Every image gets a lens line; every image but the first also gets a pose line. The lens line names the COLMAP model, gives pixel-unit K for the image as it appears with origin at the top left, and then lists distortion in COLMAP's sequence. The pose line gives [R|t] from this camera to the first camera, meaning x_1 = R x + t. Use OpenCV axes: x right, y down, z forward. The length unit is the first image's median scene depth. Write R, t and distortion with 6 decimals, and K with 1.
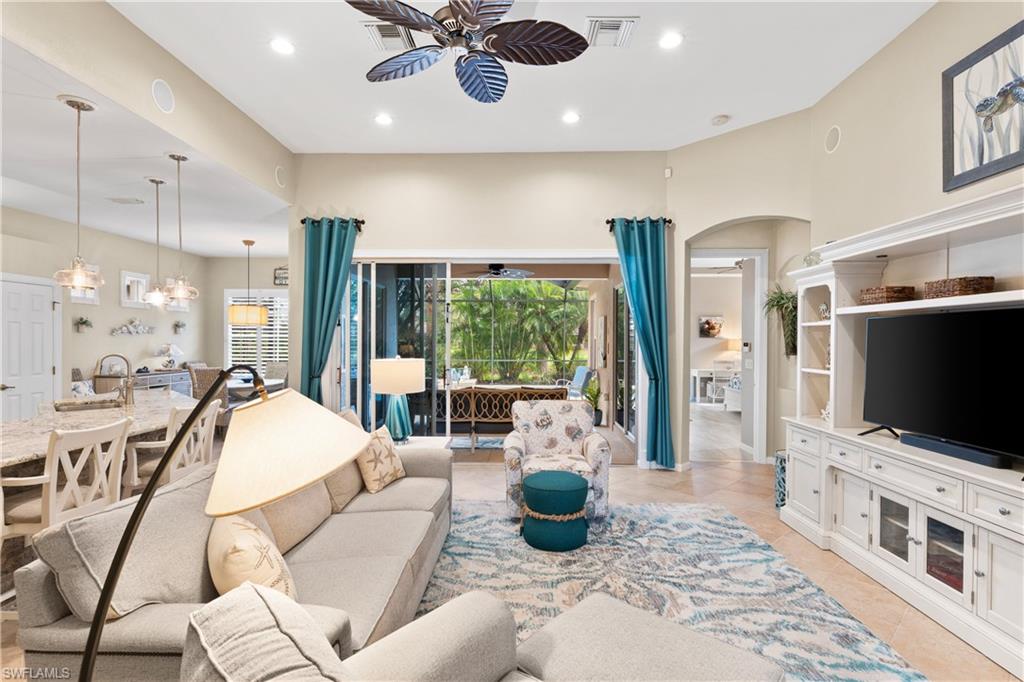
lens RADIAL K [[491.7, 0, 512.0], [0, 491.7, 341.0], [0, 0, 1]] dist [0.001741, 0.000373]
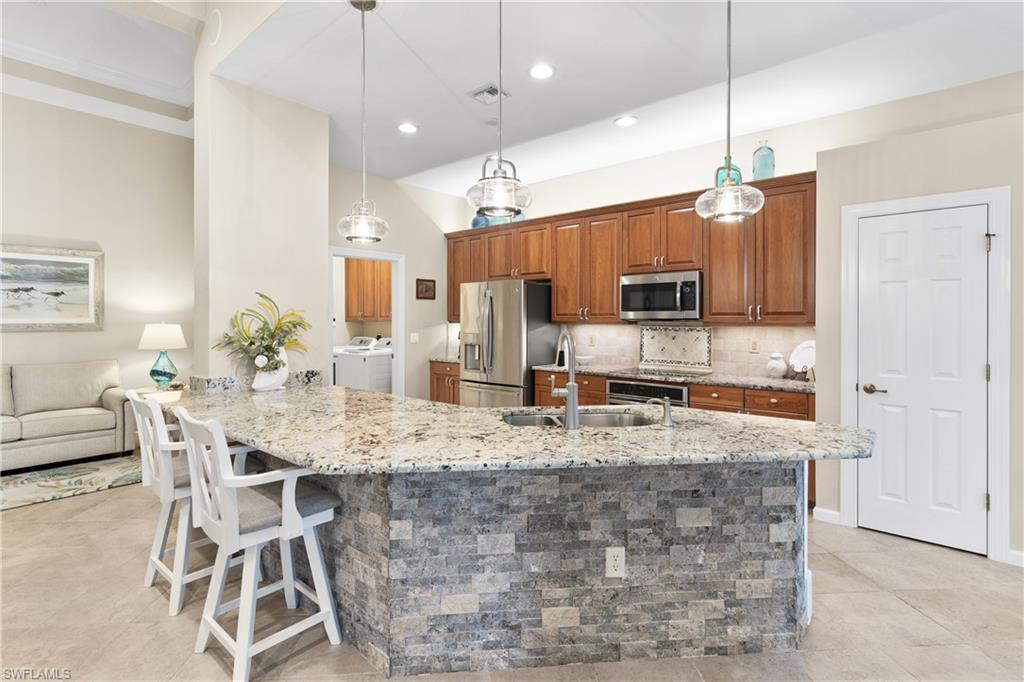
lens RADIAL K [[495.6, 0, 512.8], [0, 495.6, 321.0], [0, 0, 1]] dist [0.005449, 0.000765]
pose [[-0.625455, -0.001699, -0.780258, -0.353699], [-0.004501, 0.999989, 0.001430, 0.014427], [0.780247, 0.004406, -0.625456, 1.405166]]
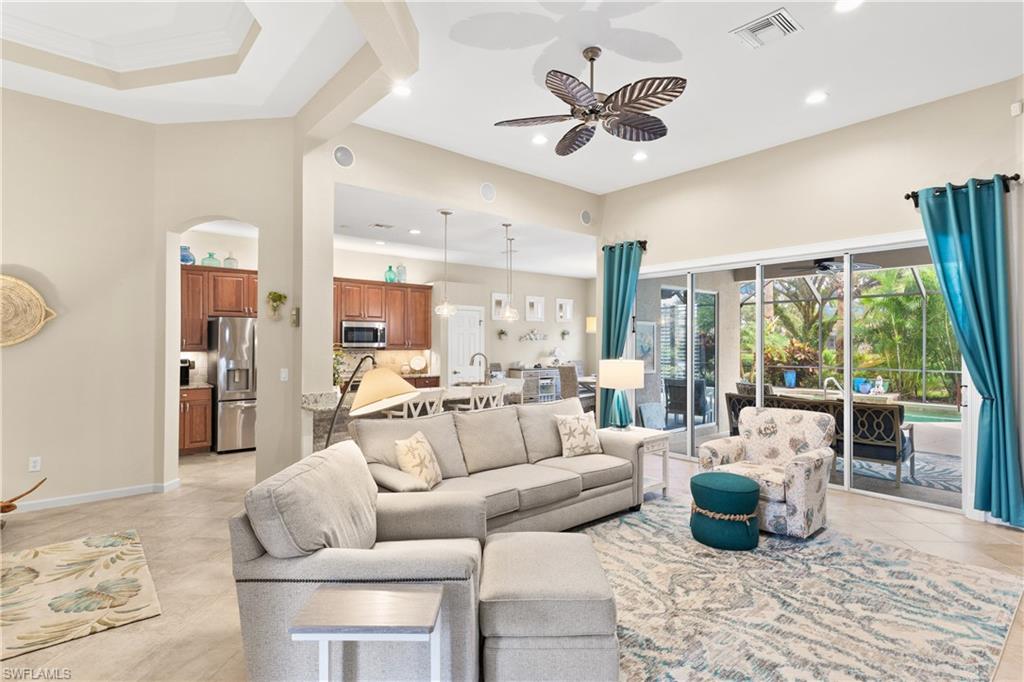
lens RADIAL K [[505.8, 0, 512.0], [0, 505.8, 341.0], [0, 0, 1]] dist [0.001708, -0.000296]
pose [[0.669842, -0.004363, -0.742490, 0.535945], [-0.001684, 0.999971, -0.007395, -0.001514], [0.742501, 0.006204, 0.669816, -0.035665]]
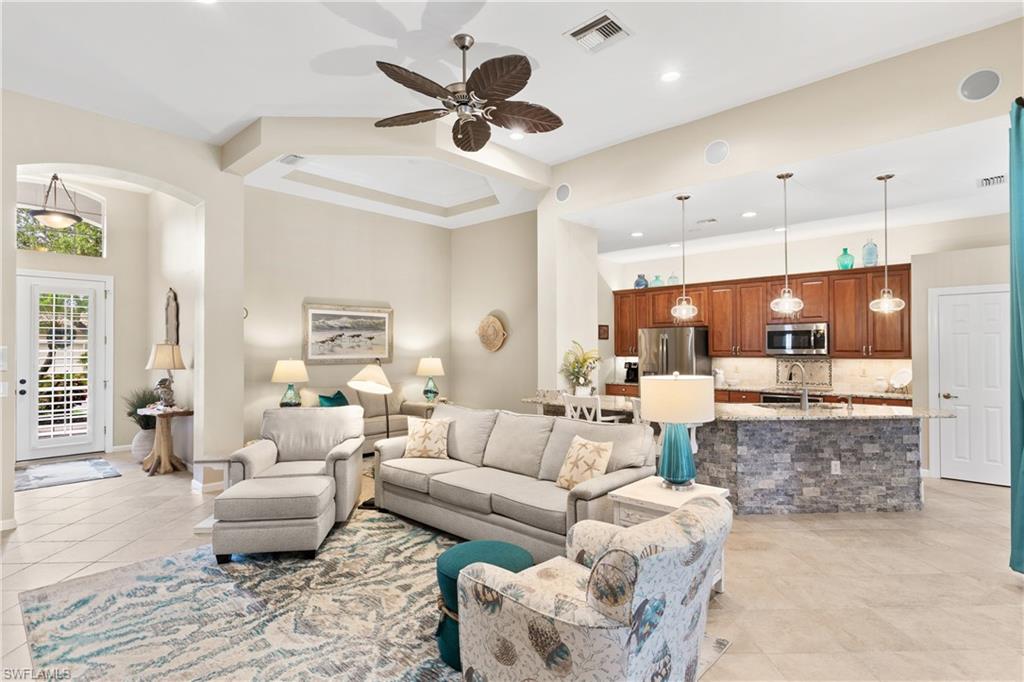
lens RADIAL K [[513.3, 0, 513.7], [0, 513.3, 343.9], [0, 0, 1]] dist [0.003558, 0.000811]
pose [[-0.659840, -0.009994, -0.751340, 0.554196], [-0.000544, 0.999918, -0.012823, -0.002993], [0.751406, -0.008053, -0.659791, 1.392676]]
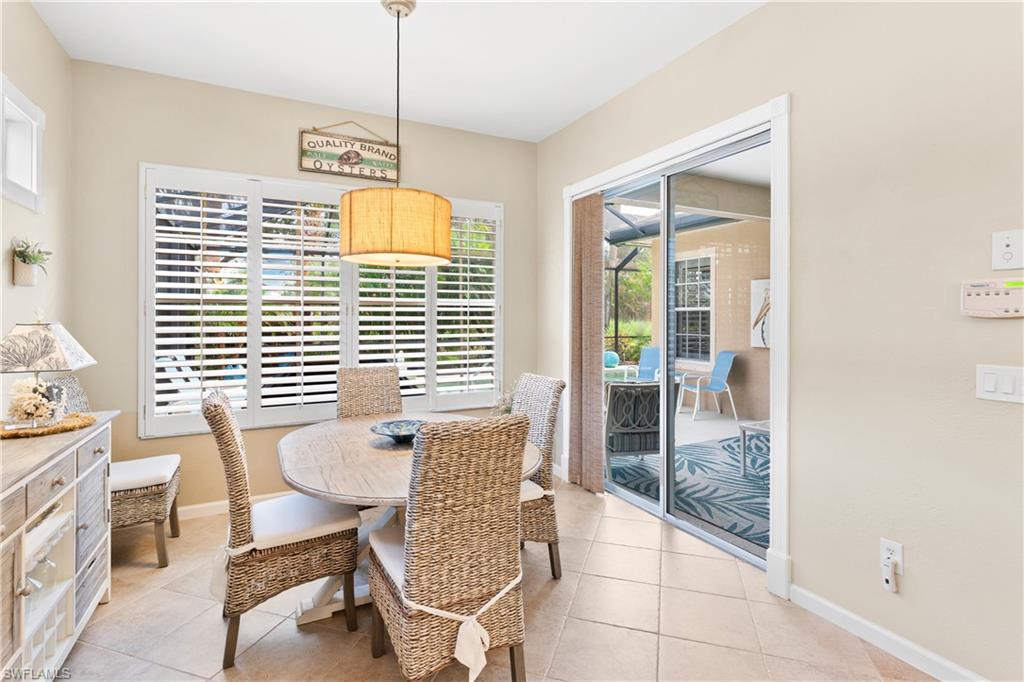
lens RADIAL K [[499.8, 0, 513.2], [0, 499.8, 312.1], [0, 0, 1]] dist [0.003013, 0.000286]
pose [[0.877121, 0.001159, 0.480268, -1.293105], [0.000814, 0.999992, -0.003899, 0.002876], [-0.480269, 0.003811, 0.877113, 1.398473]]
